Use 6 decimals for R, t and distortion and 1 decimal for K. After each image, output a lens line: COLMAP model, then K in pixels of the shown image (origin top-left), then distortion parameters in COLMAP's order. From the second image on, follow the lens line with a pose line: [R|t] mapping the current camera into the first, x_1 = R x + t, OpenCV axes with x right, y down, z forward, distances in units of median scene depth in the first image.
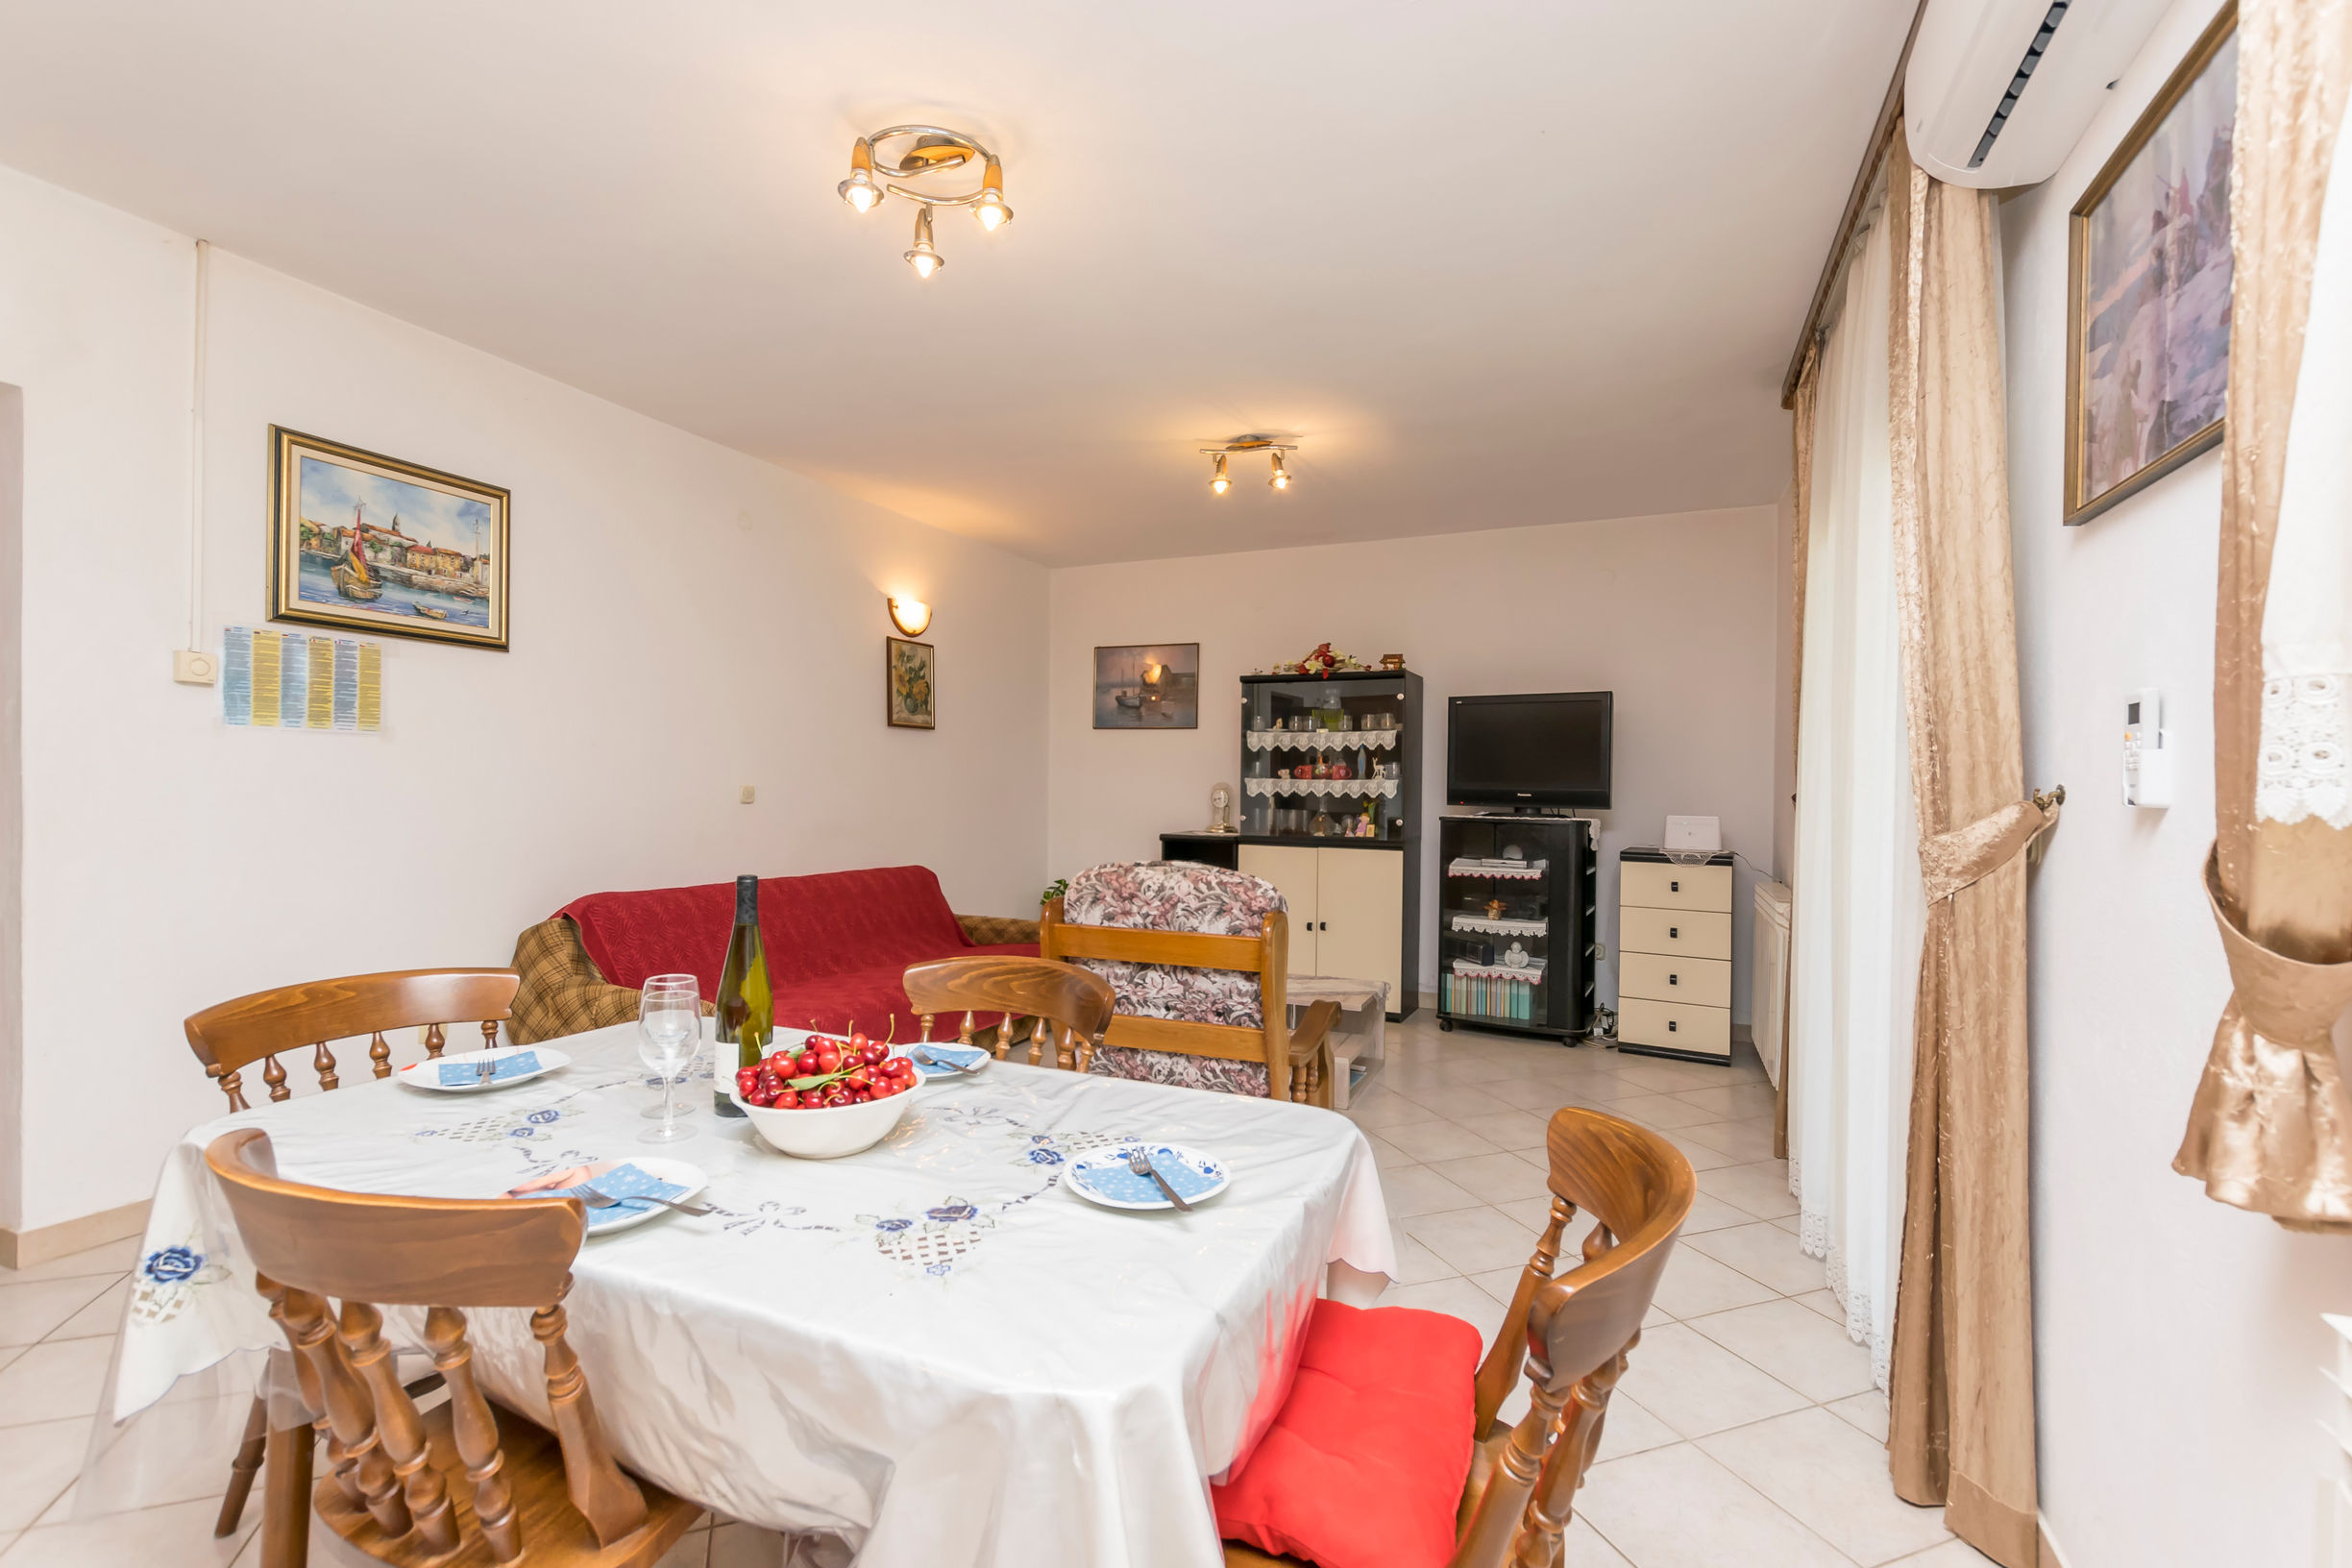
lens RADIAL K [[1020.2, 0, 1176.0], [0, 1020.2, 784.0], [0, 0, 1]] dist [0.001697, -0.000087]
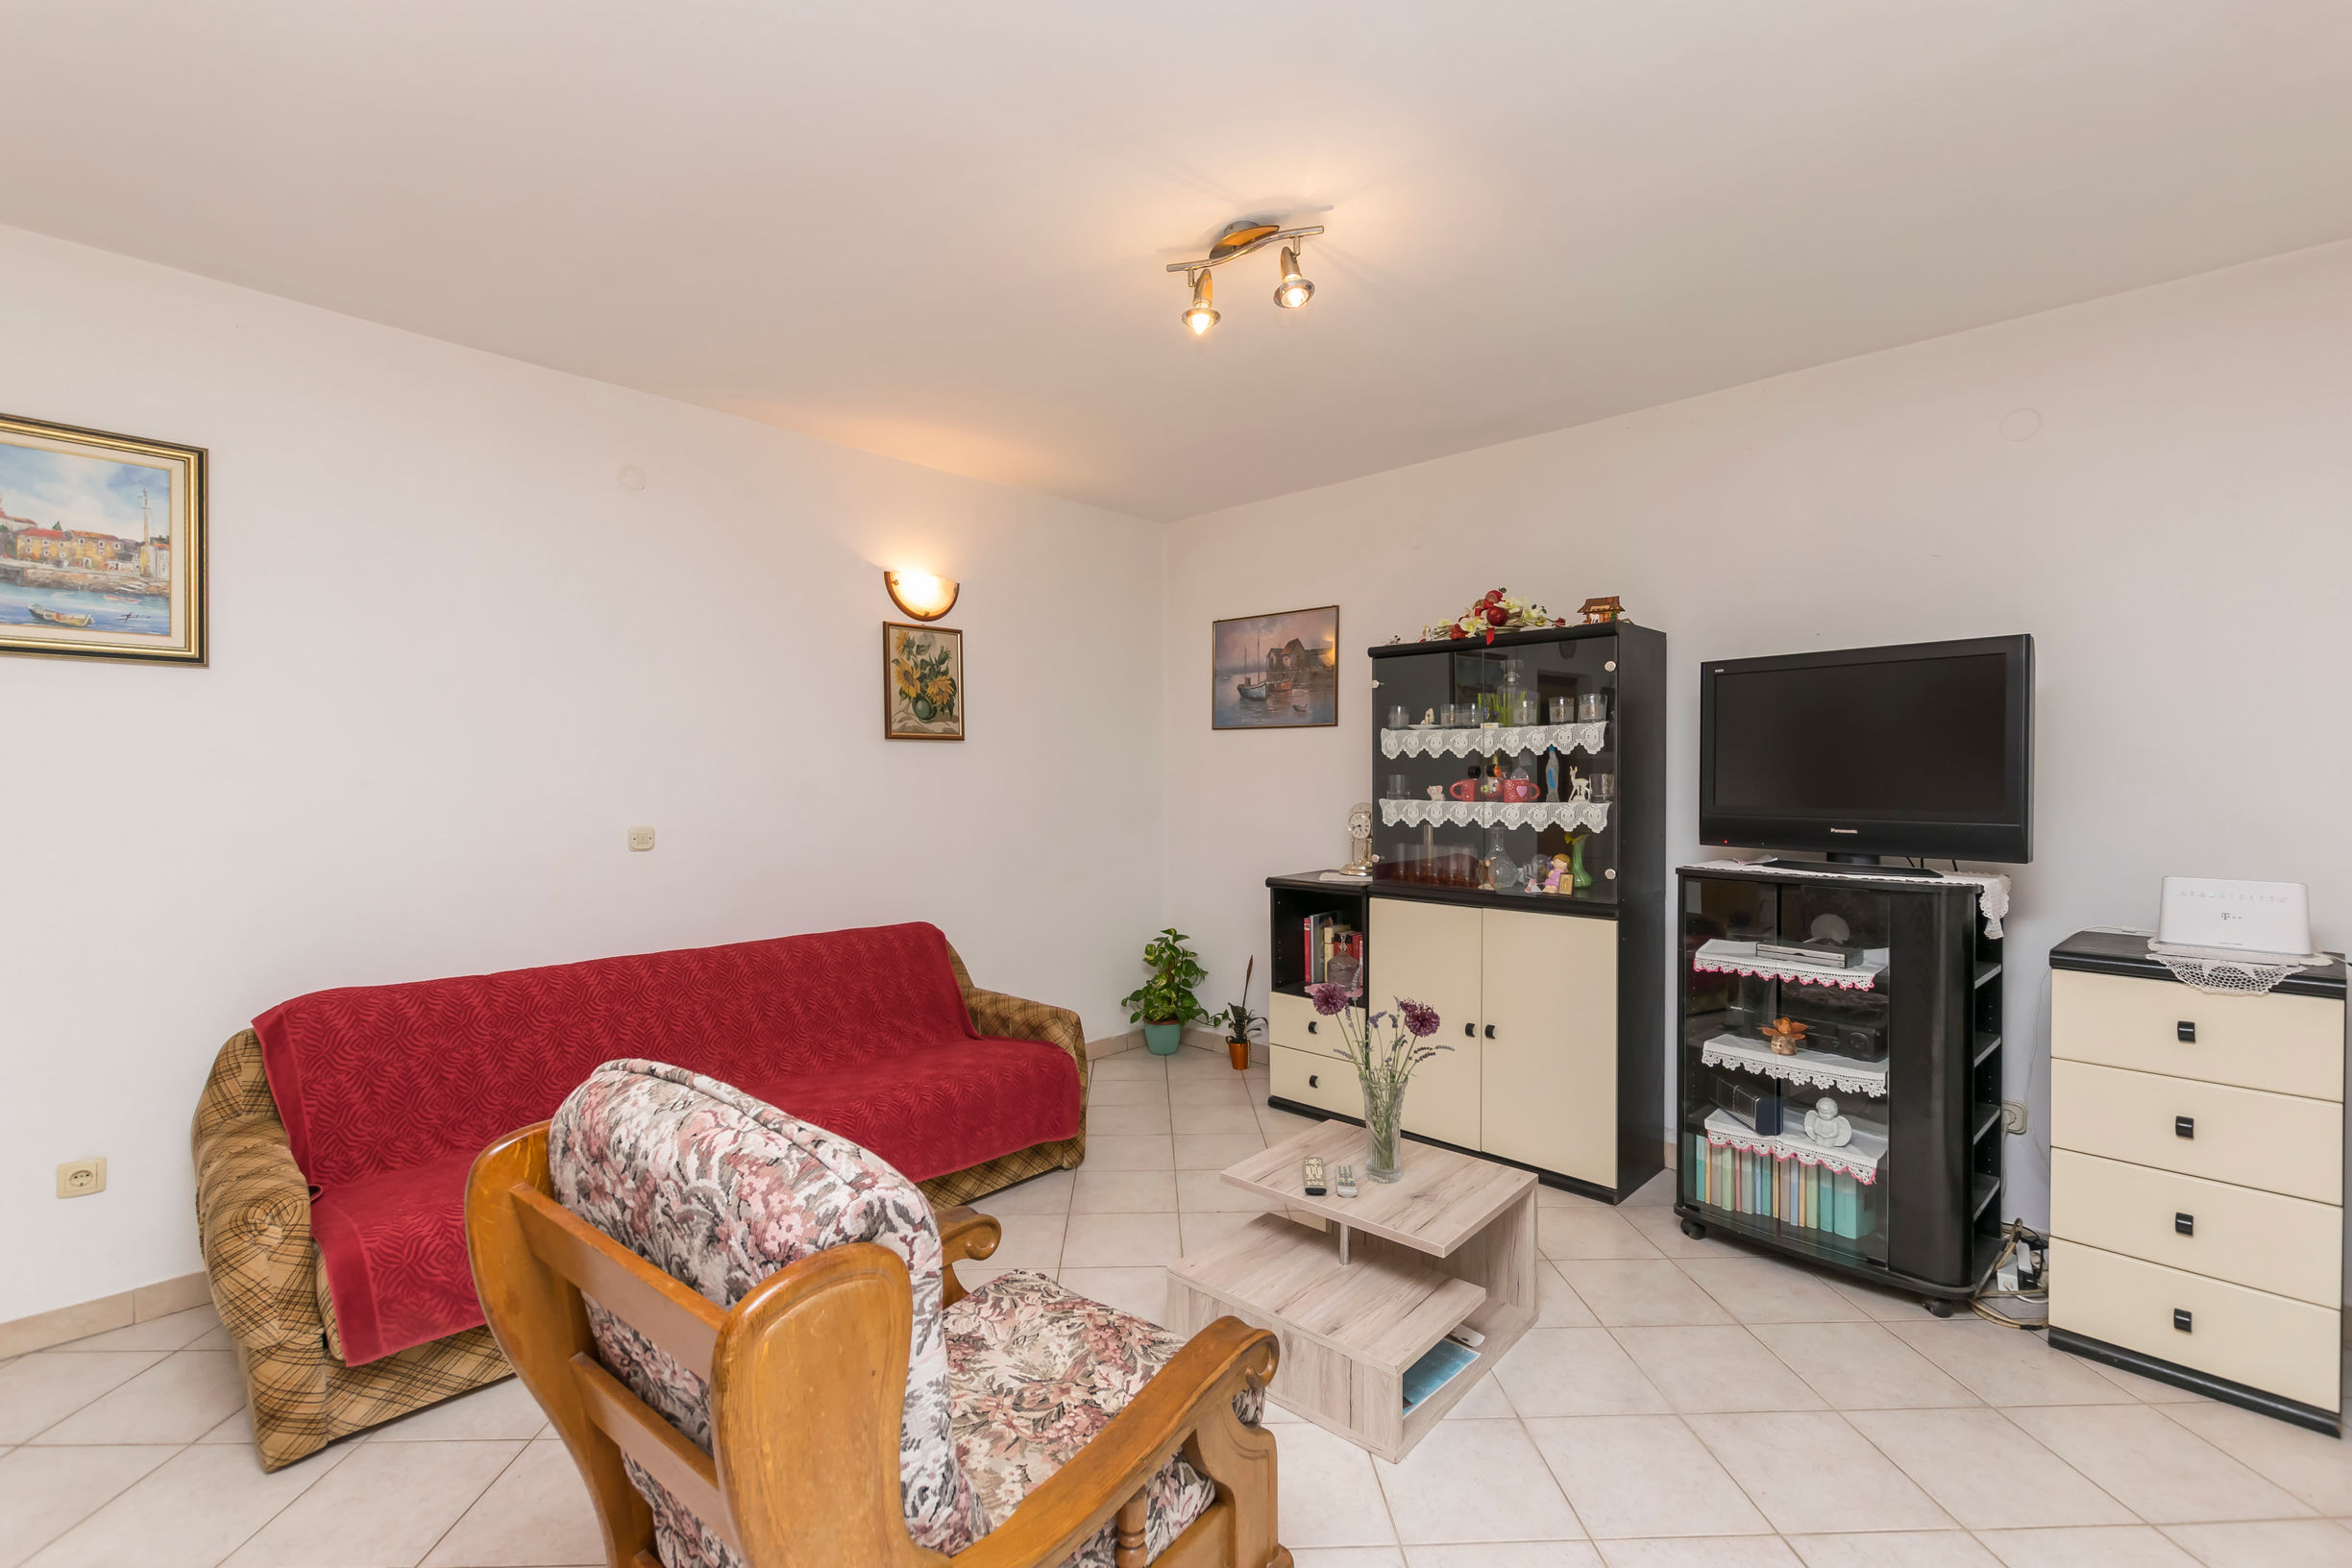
lens RADIAL K [[1020.2, 0, 1176.0], [0, 1020.2, 784.0], [0, 0, 1]] dist [0.001697, -0.000087]
pose [[0.947536, -0.013907, -0.319346, 0.167562], [0.016785, 0.999840, 0.006262, -0.023725], [0.319208, -0.011294, 0.947617, 0.341518]]
